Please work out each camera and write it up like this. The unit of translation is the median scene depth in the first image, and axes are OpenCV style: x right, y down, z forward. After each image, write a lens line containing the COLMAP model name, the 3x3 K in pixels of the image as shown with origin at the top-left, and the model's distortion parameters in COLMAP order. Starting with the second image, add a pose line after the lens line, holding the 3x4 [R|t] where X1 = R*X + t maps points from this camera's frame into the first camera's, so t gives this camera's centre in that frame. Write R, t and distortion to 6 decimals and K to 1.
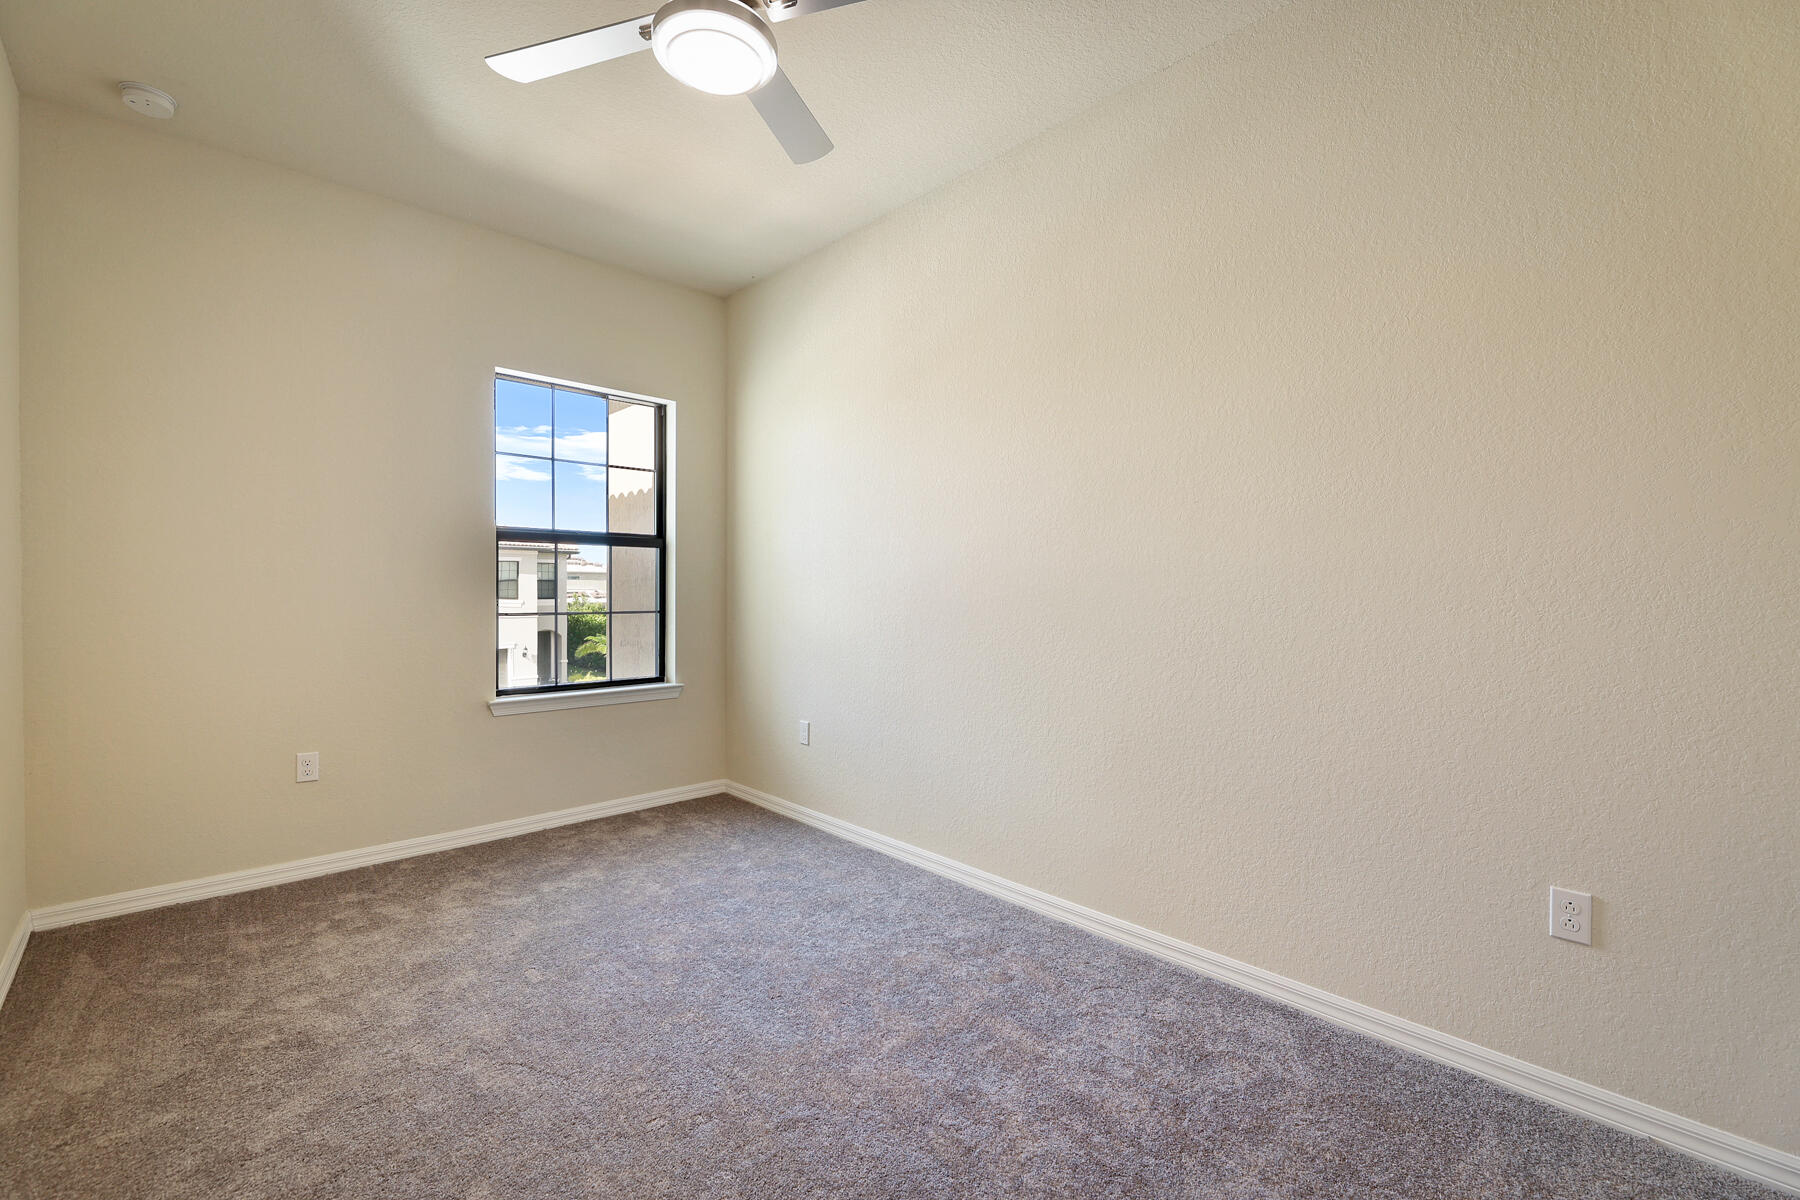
lens RADIAL K [[775.5, 0, 890.5], [0, 775.5, 595.5], [0, 0, 1]] dist [-0.001931, -0.000277]
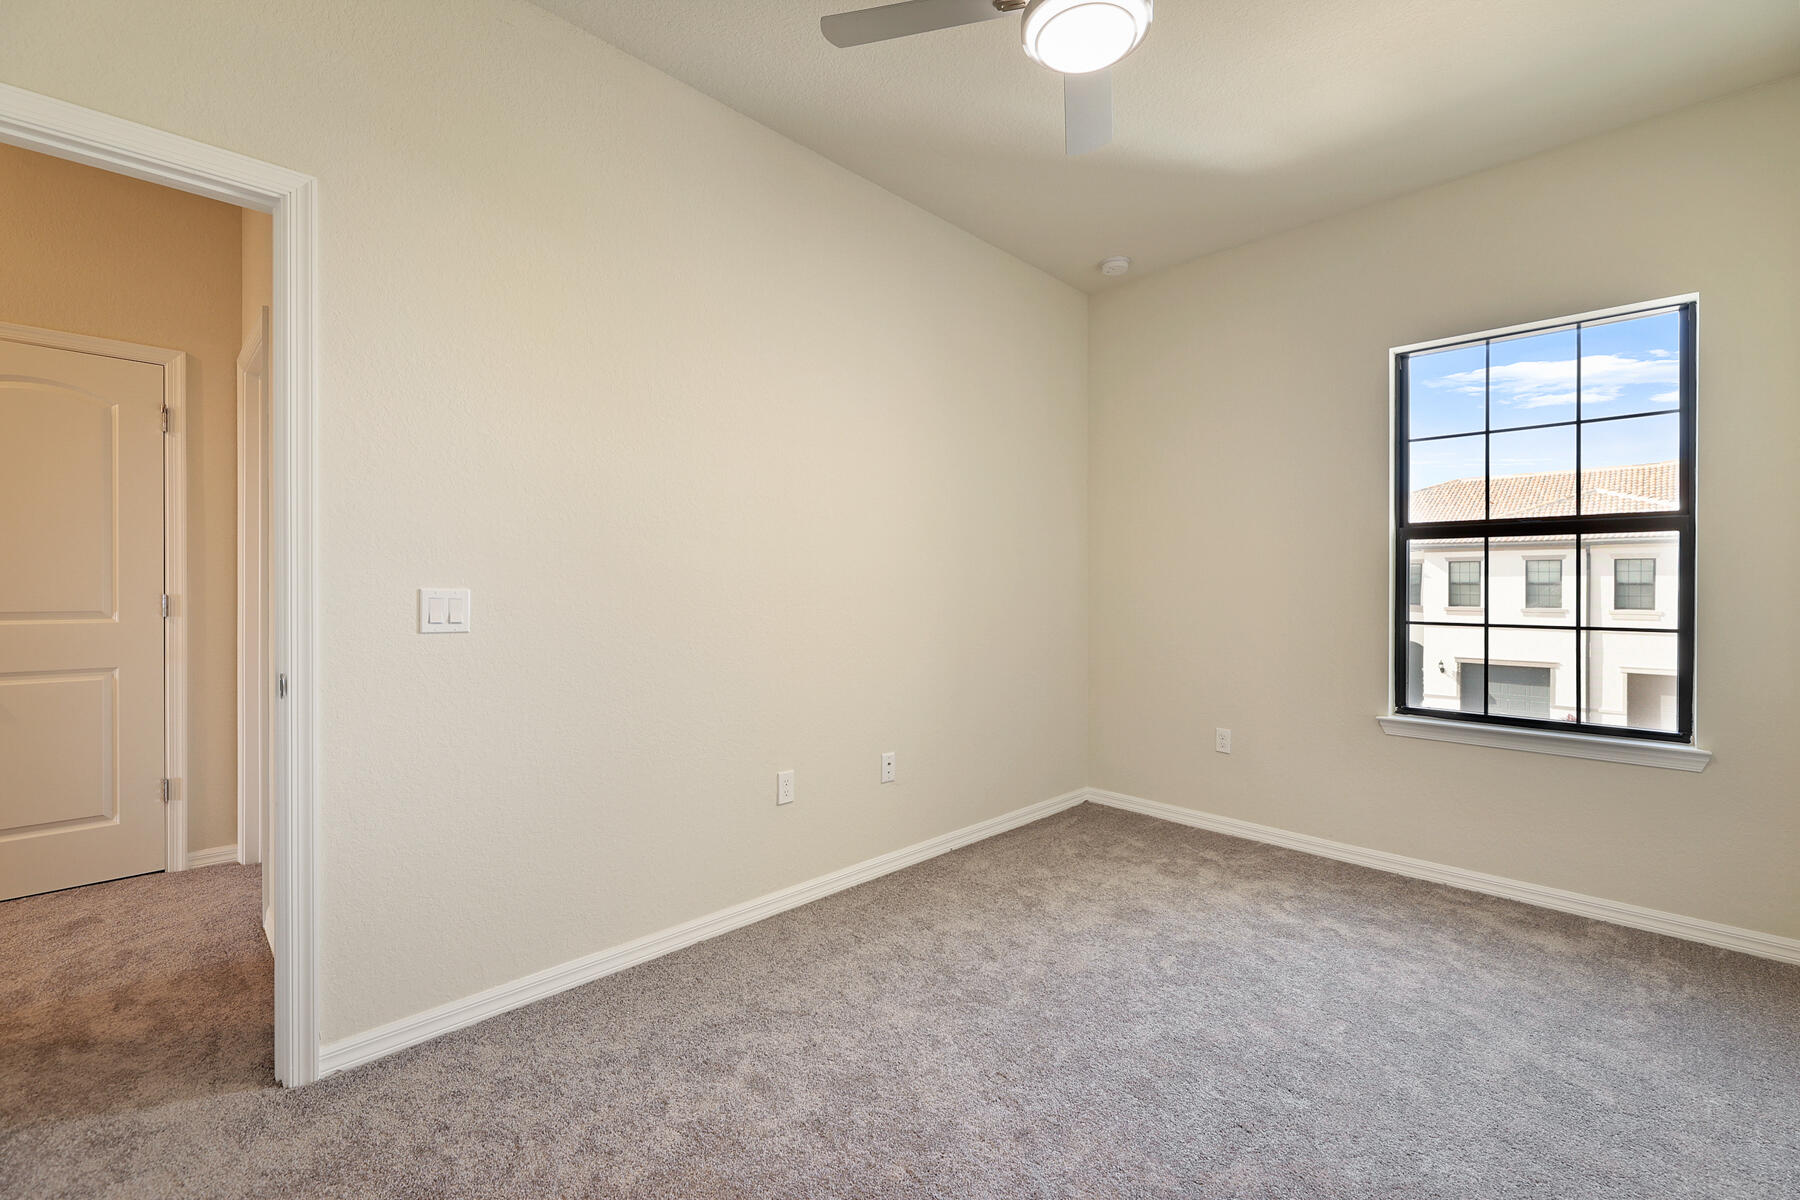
lens RADIAL K [[775.5, 0, 890.5], [0, 775.5, 595.5], [0, 0, 1]] dist [-0.001931, -0.000277]
pose [[0.001656, 0.004679, -0.999988, 0.454102], [-0.015759, 0.999865, 0.004653, -0.001011], [0.999874, 0.015751, 0.001730, 0.483699]]
